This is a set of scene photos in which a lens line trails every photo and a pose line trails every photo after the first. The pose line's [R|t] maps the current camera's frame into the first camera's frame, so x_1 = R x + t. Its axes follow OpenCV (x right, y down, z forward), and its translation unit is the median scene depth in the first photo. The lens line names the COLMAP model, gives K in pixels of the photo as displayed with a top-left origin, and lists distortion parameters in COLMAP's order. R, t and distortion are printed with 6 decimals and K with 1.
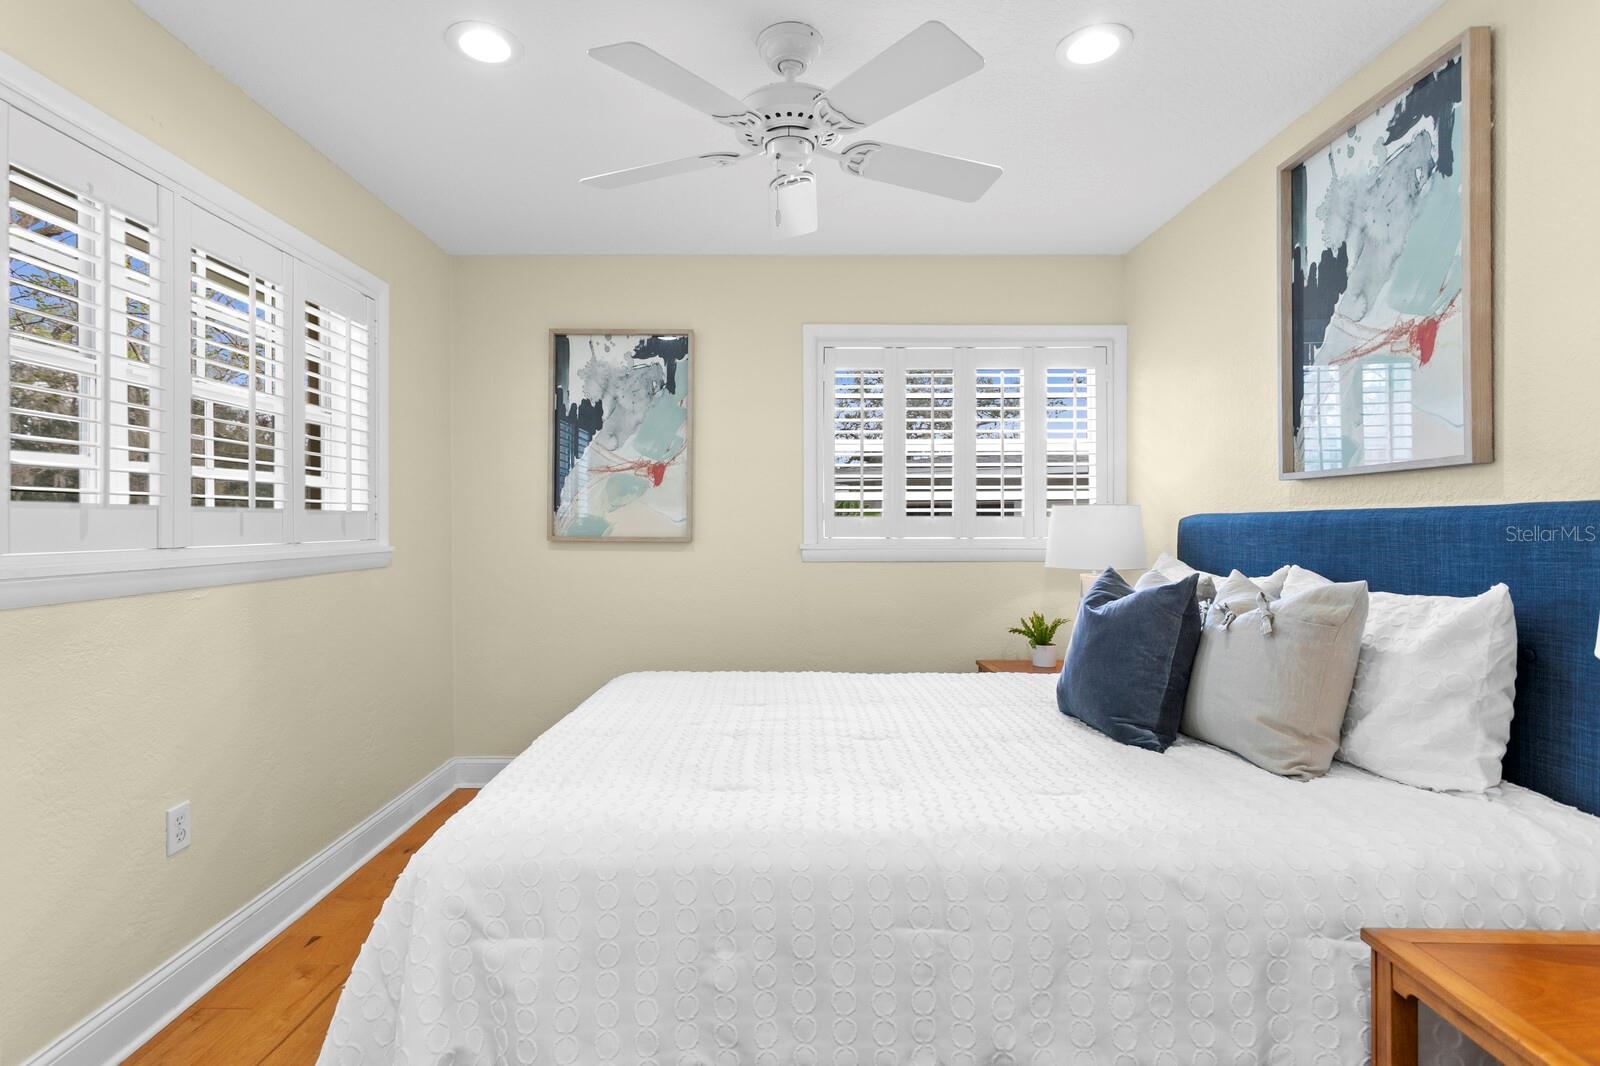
lens RADIAL K [[761.3, 0, 782.8], [0, 761.3, 530.2], [0, 0, 1]] dist [0.003198, 0.000908]
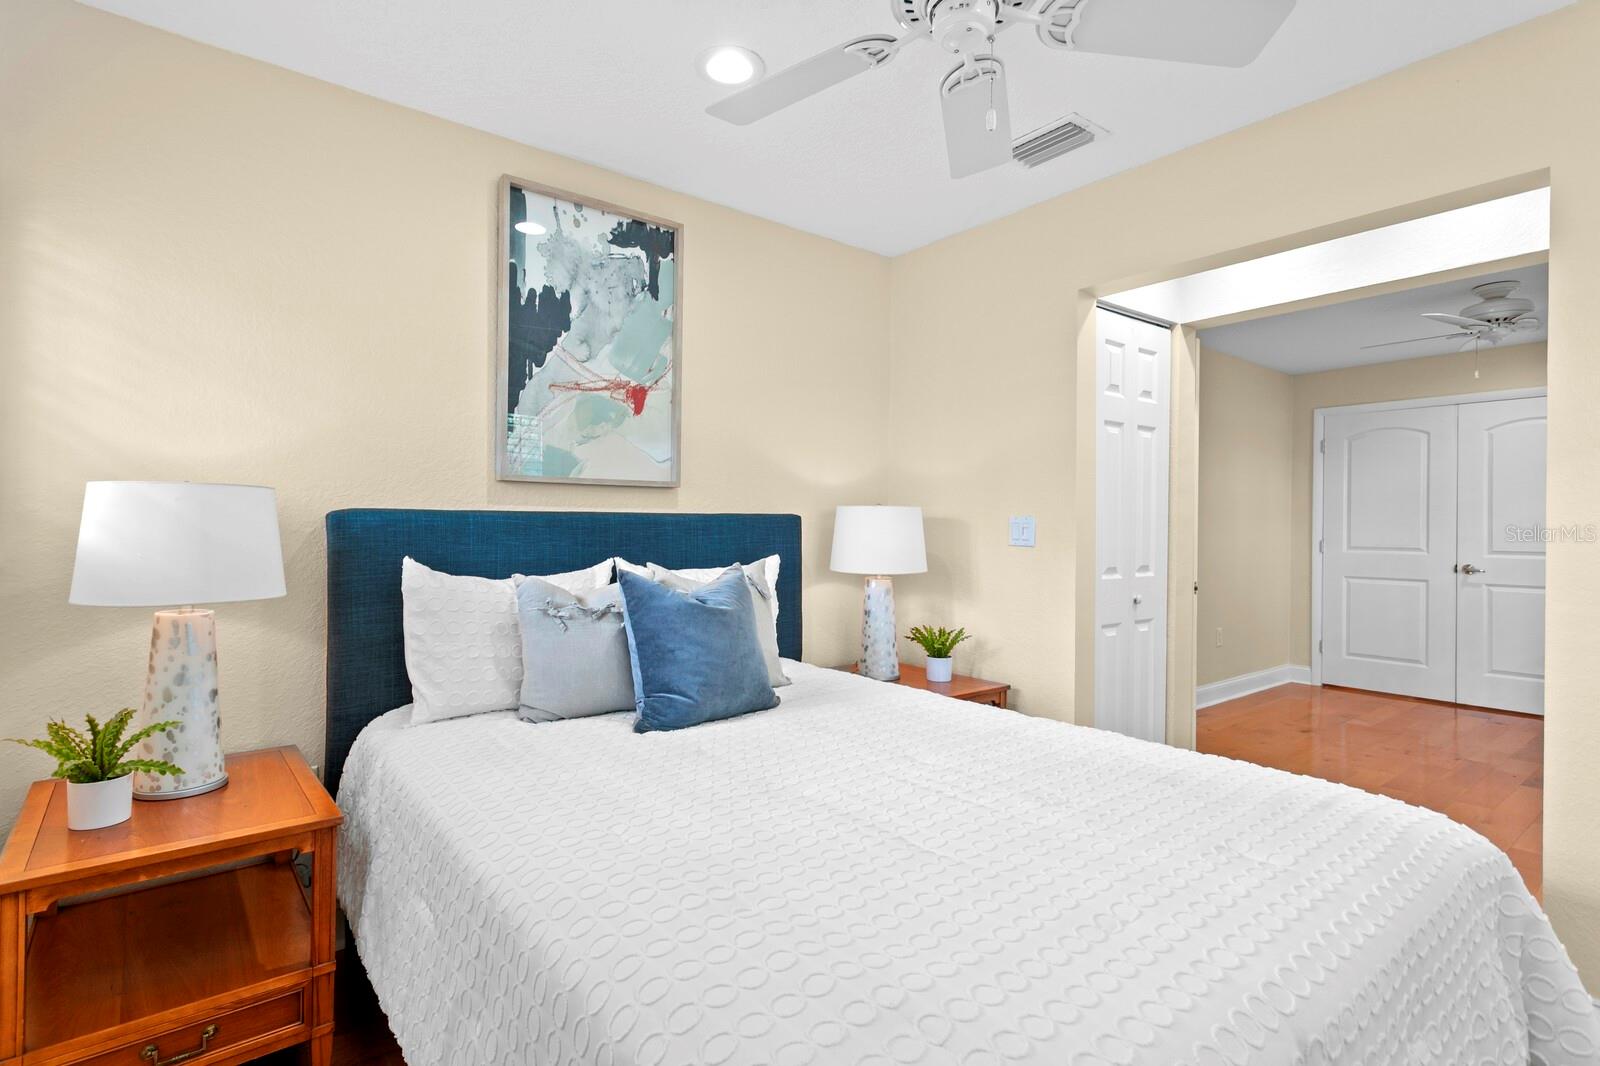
lens RADIAL K [[761.3, 0, 782.8], [0, 761.3, 530.2], [0, 0, 1]] dist [0.003198, 0.000908]
pose [[-0.612502, -0.002052, 0.790467, -0.458742], [0.004028, 0.999976, 0.005718, -0.002905], [-0.790459, 0.006686, -0.612478, 1.567175]]
